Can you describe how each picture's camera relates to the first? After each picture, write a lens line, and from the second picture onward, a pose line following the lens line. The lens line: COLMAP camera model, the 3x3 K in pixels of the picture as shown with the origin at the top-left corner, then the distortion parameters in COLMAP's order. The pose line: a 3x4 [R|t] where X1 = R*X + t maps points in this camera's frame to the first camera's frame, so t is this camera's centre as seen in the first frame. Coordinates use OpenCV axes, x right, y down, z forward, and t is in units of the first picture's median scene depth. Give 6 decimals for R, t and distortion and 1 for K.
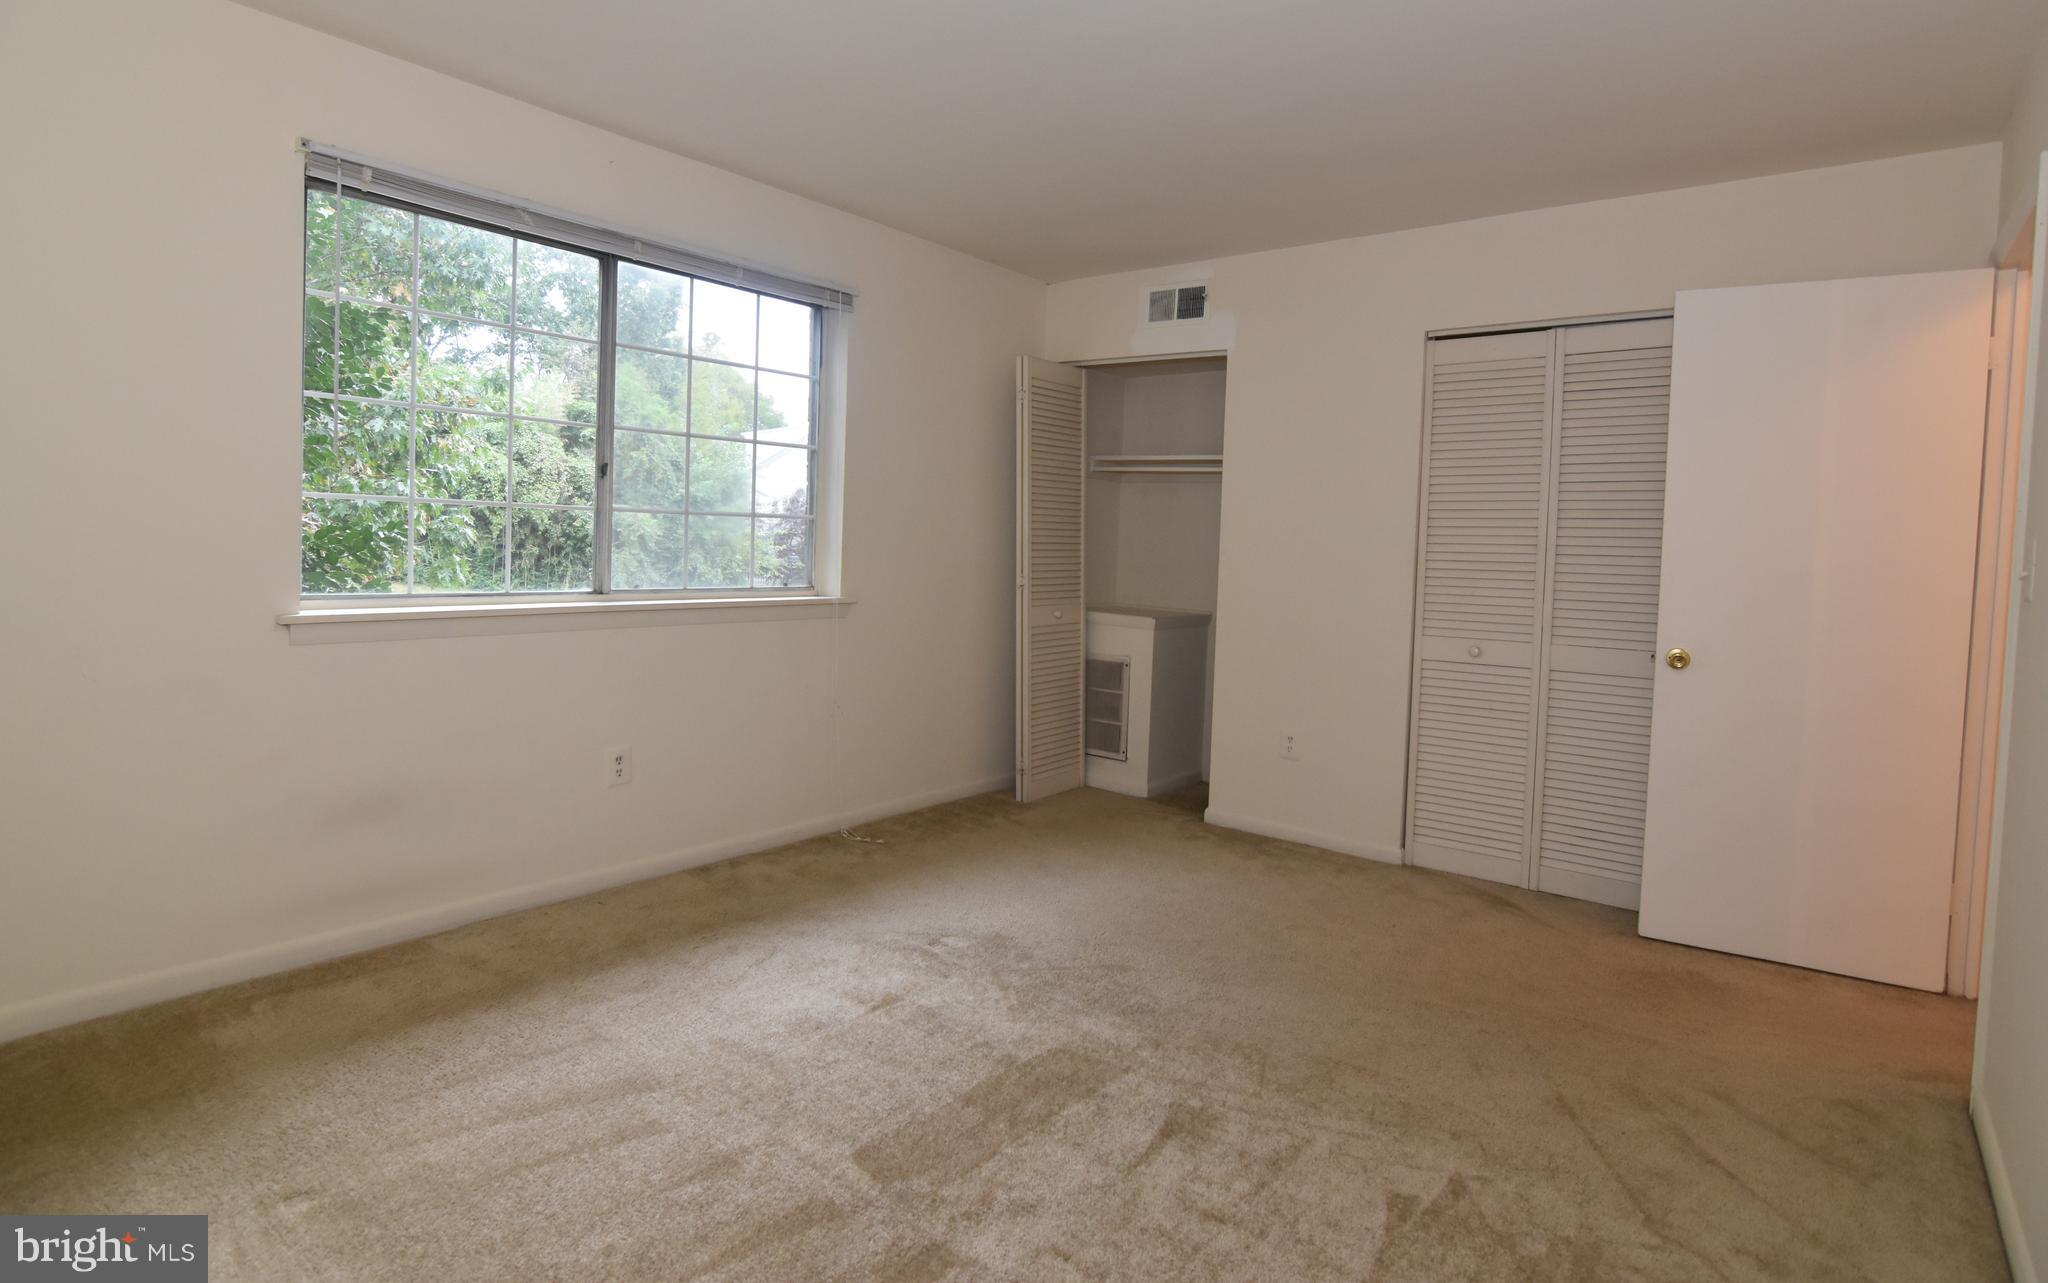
lens RADIAL K [[977.1, 0, 1023.5], [0, 977.1, 580.0], [0, 0, 1]] dist [-0.023326, -0.000239]
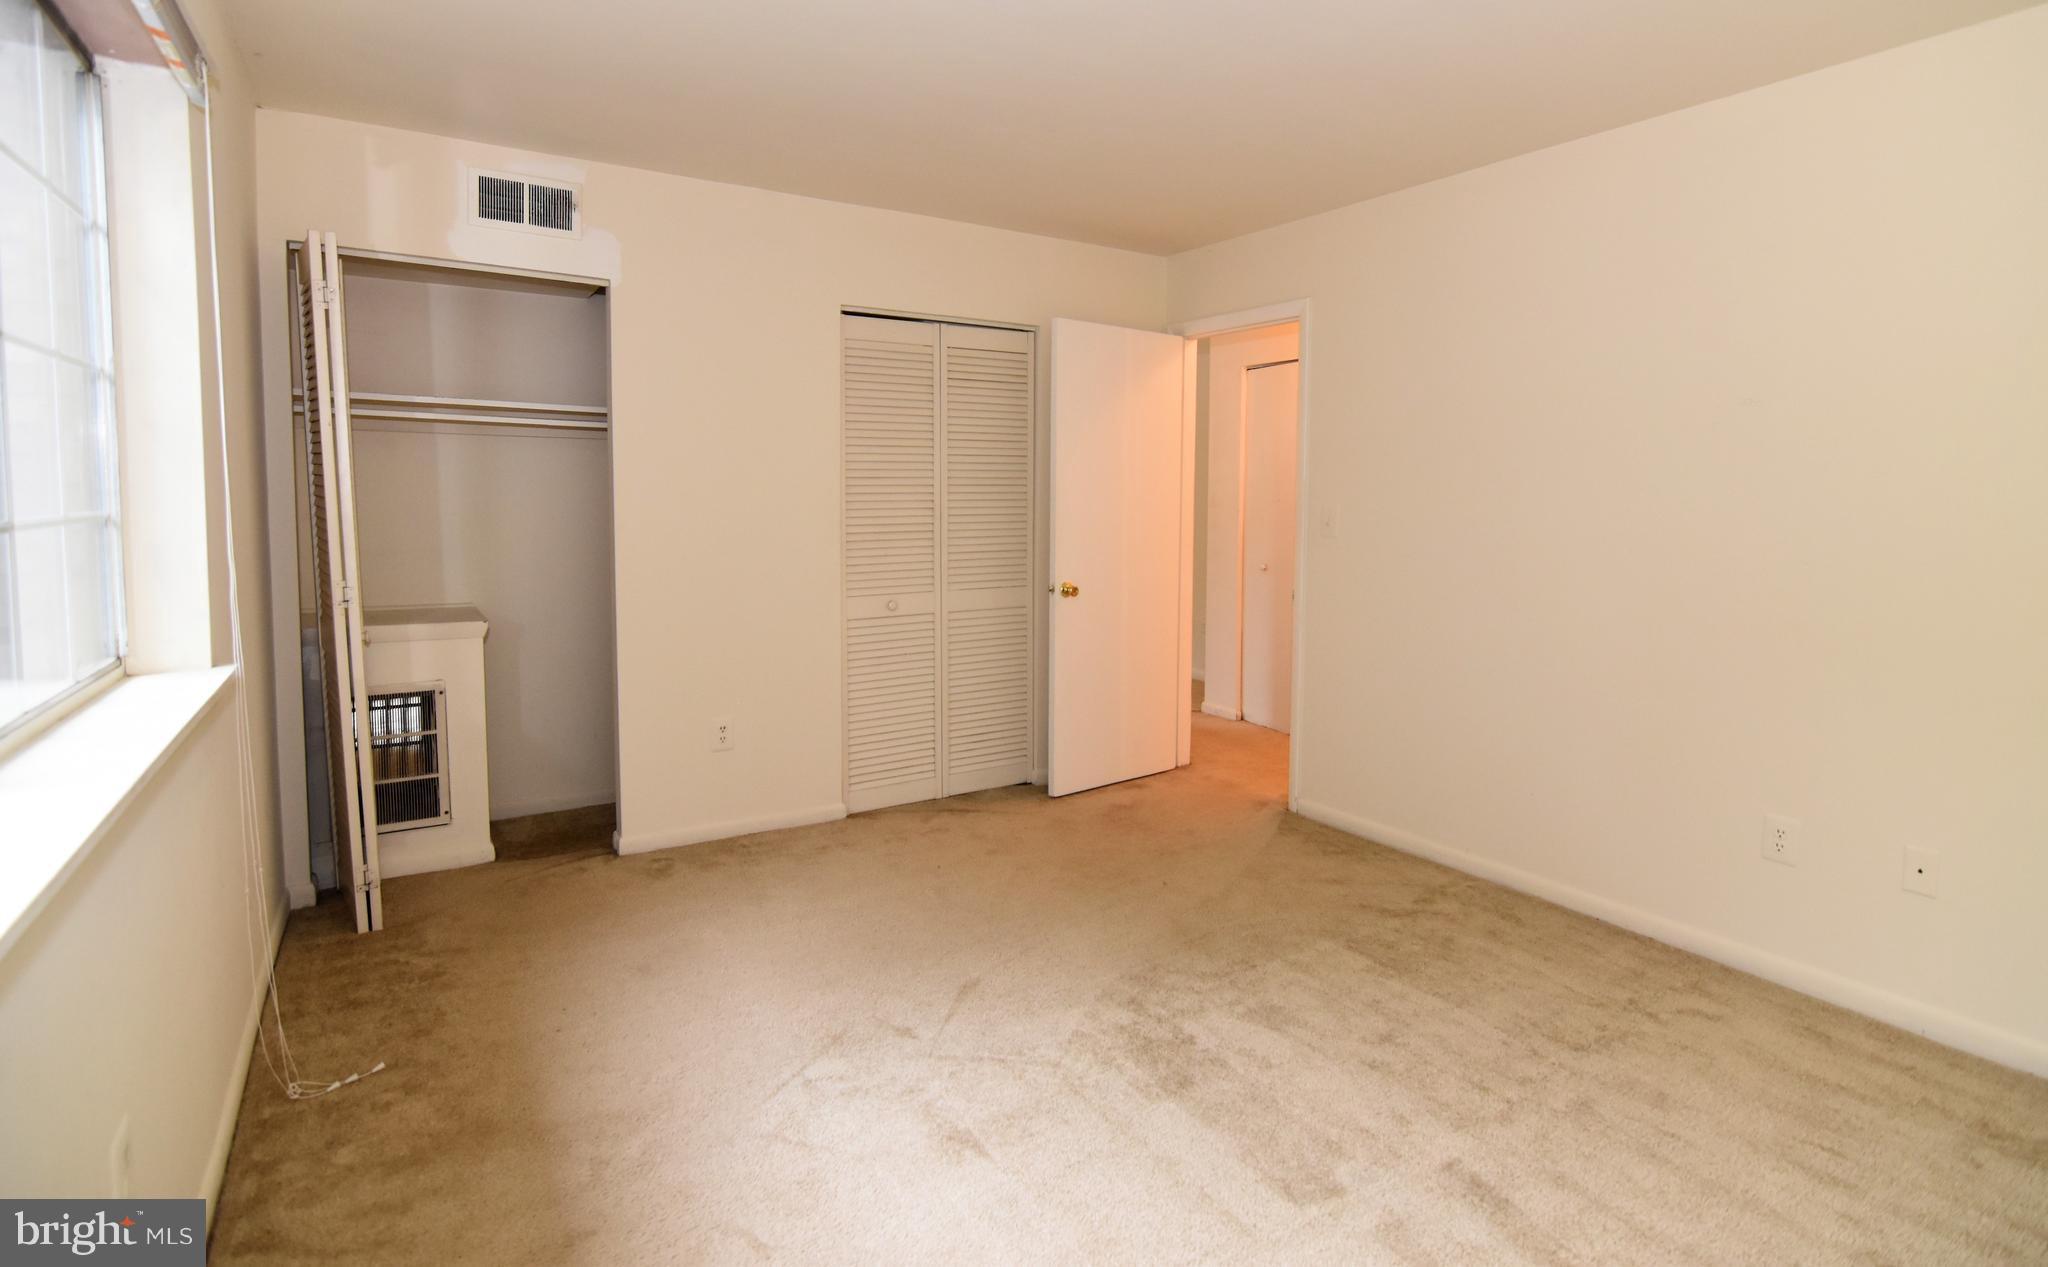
lens RADIAL K [[1024.6, 0, 1024.3], [0, 1024.6, 560.9], [0, 0, 1]] dist [-0.030781, -0.000044]
pose [[0.349802, -0.091040, 0.932390, -0.557948], [0.046810, 0.995722, 0.079662, -0.062094], [-0.935654, 0.015779, 0.352567, 0.439740]]
